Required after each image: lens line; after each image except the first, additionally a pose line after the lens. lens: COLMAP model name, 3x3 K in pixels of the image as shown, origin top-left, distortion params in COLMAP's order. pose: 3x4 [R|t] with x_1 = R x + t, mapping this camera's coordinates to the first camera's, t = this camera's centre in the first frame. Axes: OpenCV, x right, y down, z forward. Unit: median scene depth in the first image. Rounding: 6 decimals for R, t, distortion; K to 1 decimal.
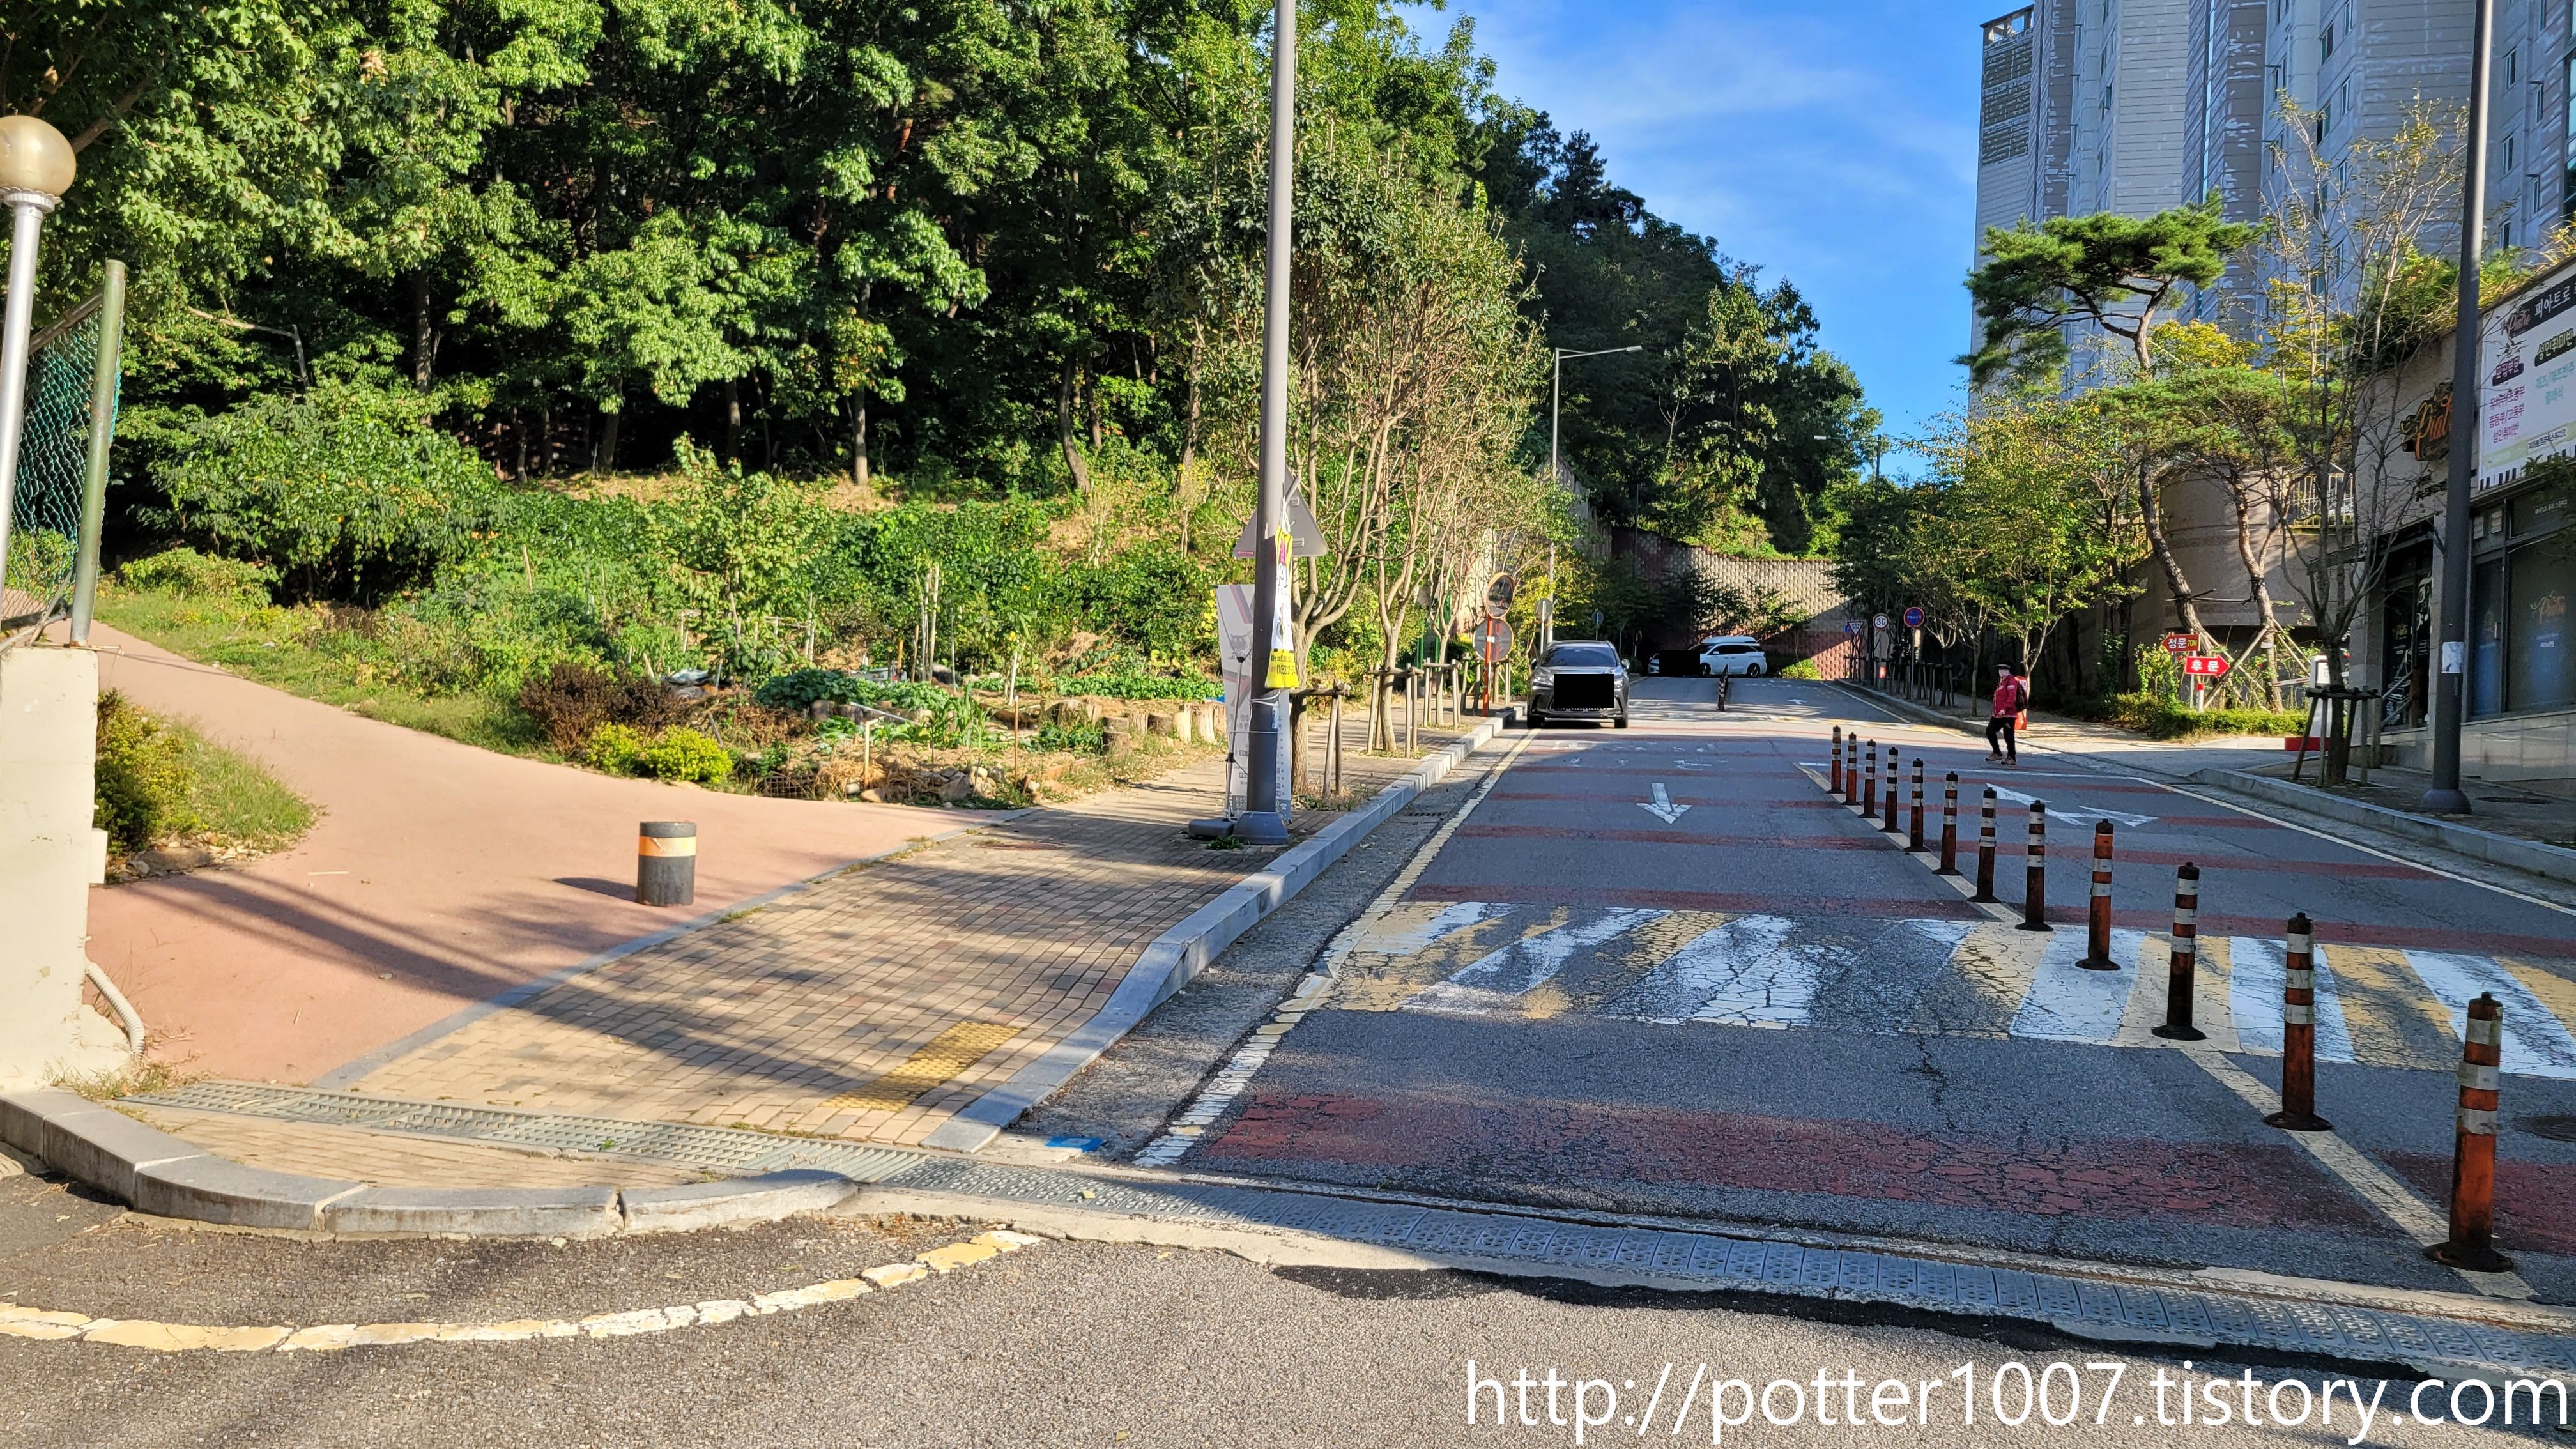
lens RADIAL K [[1969.8, 0, 1283.3], [0, 1969.8, 721.8], [0, 0, 1]] dist [0.041823, -0.008745]
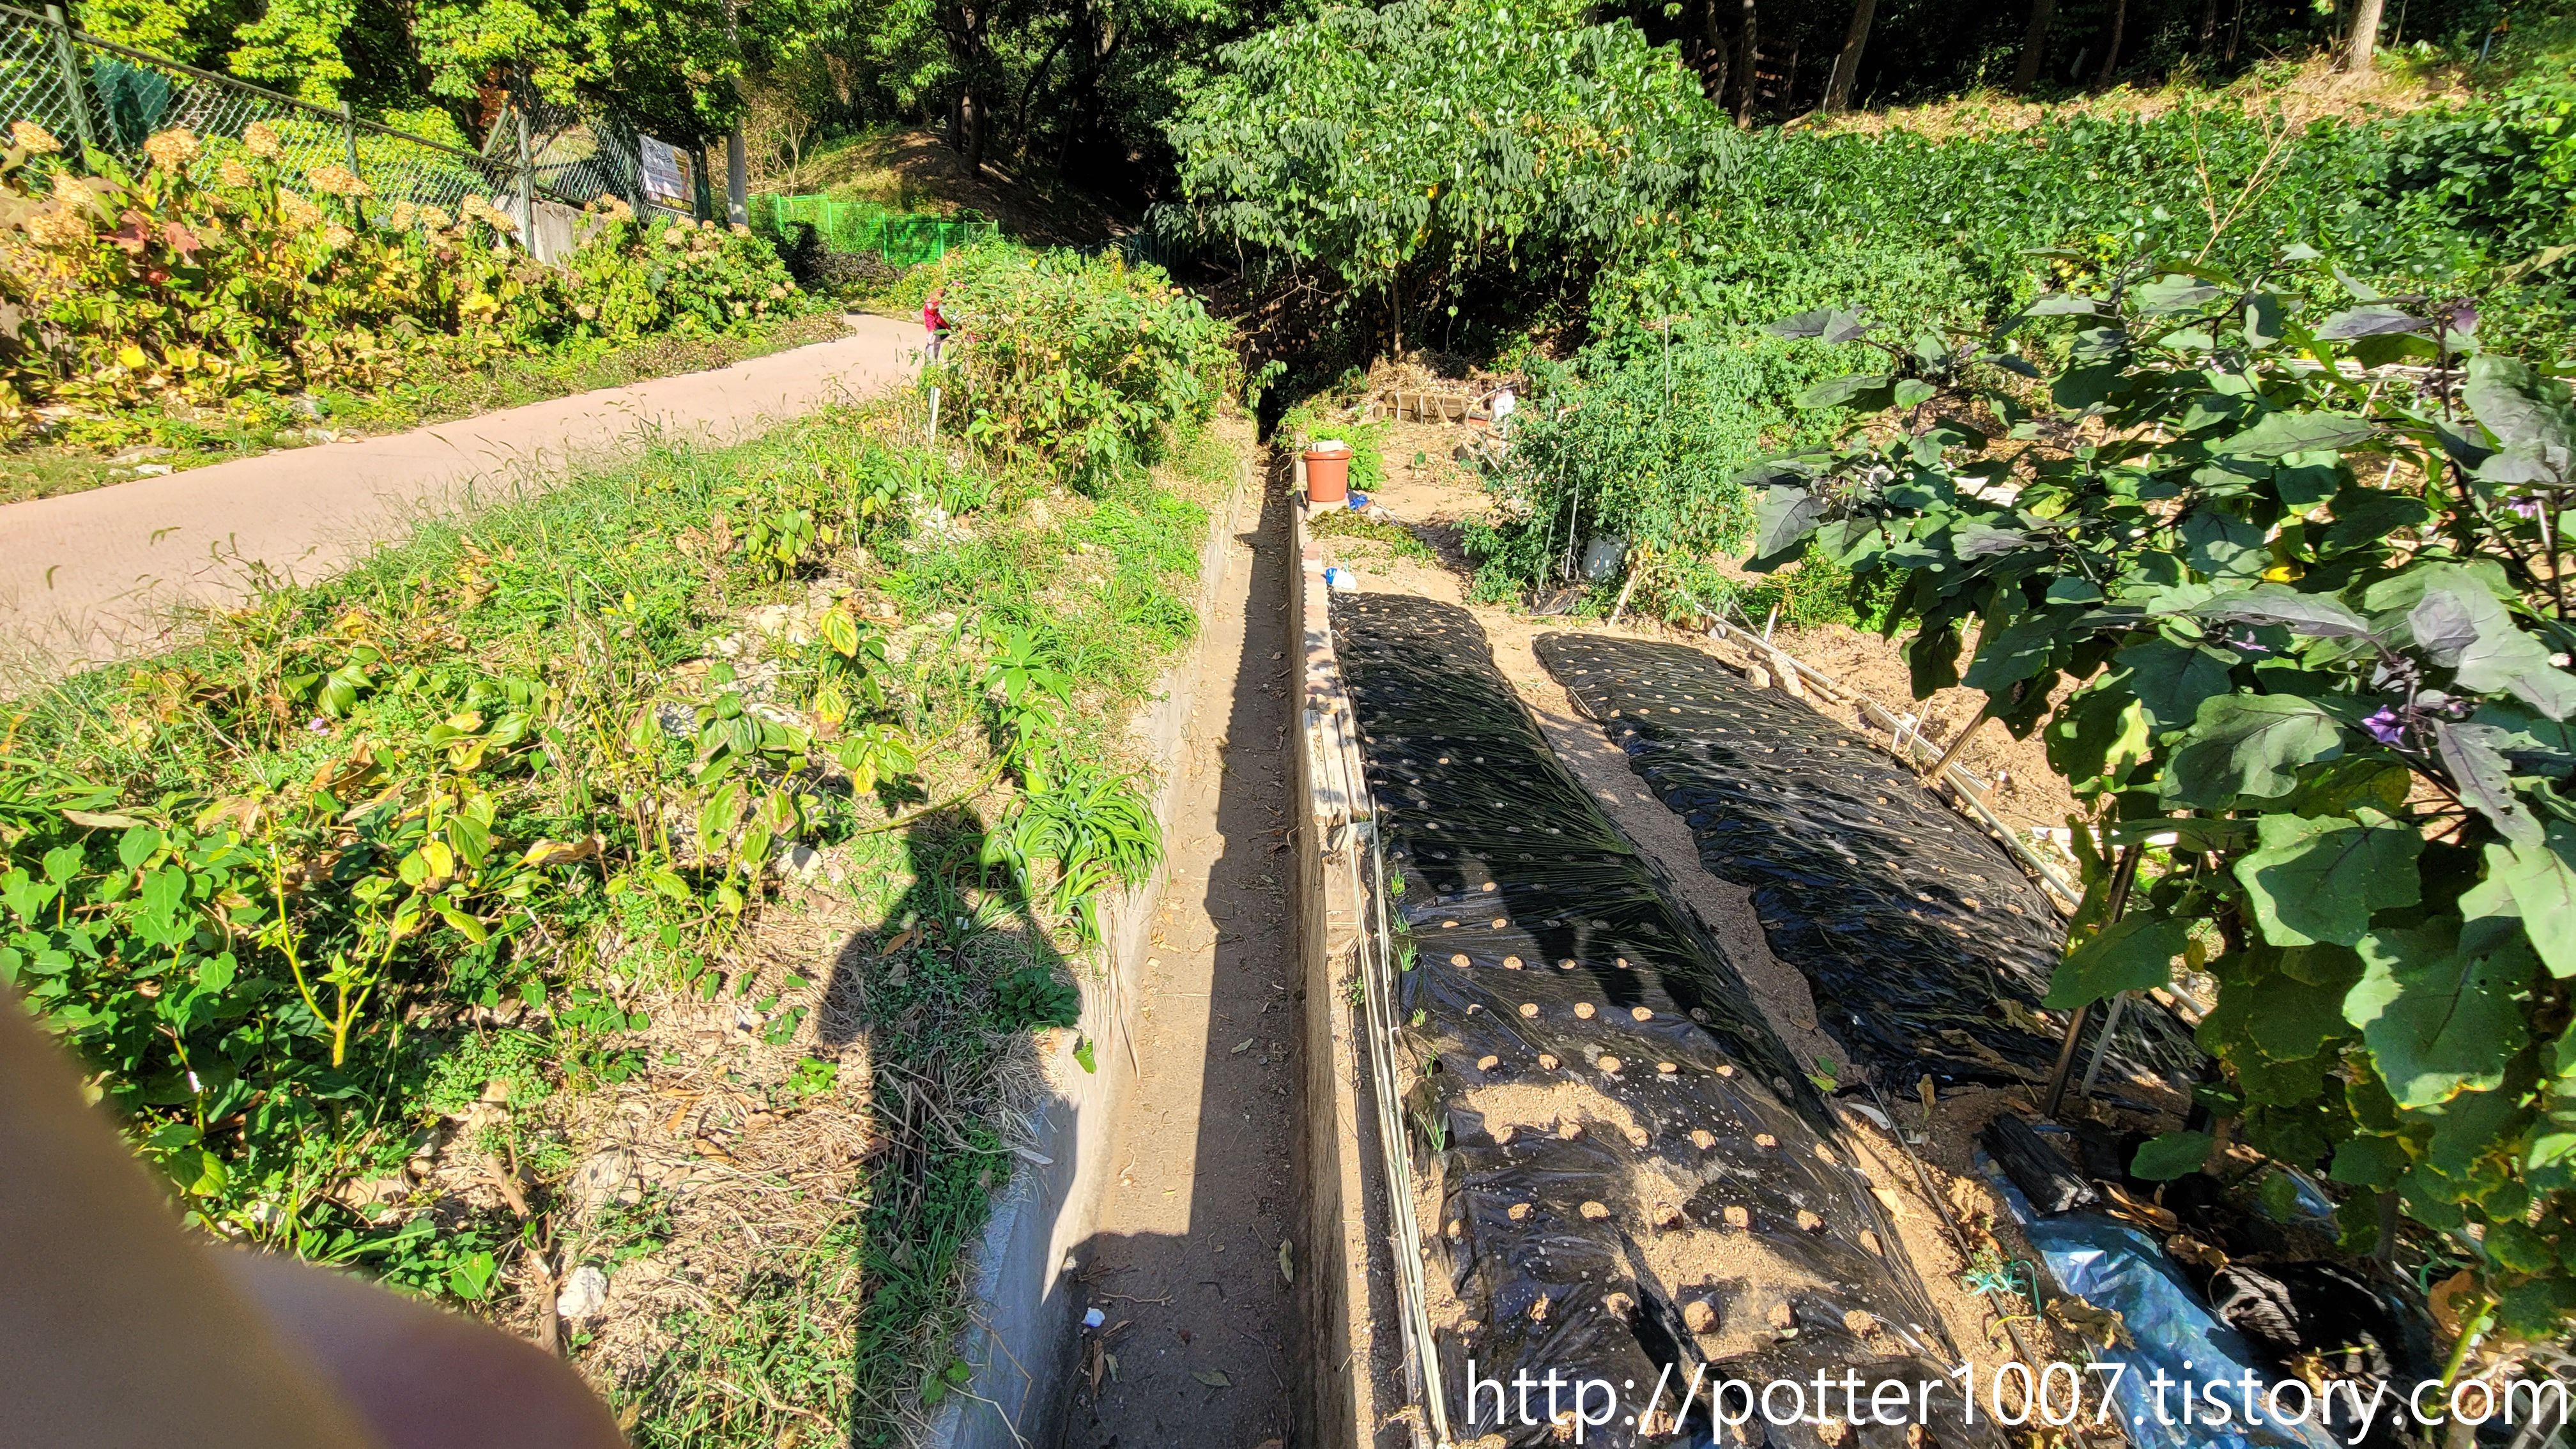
lens RADIAL K [[1008.9, 0, 1281.6], [0, 1008.9, 716.9], [0, 0, 1]] dist [0.002959, 0.000319]
pose [[0.797085, 0.189819, -0.573257, -0.322493], [0.006147, 0.946711, 0.322025, -0.055993], [0.603836, -0.260206, 0.753442, 0.729546]]
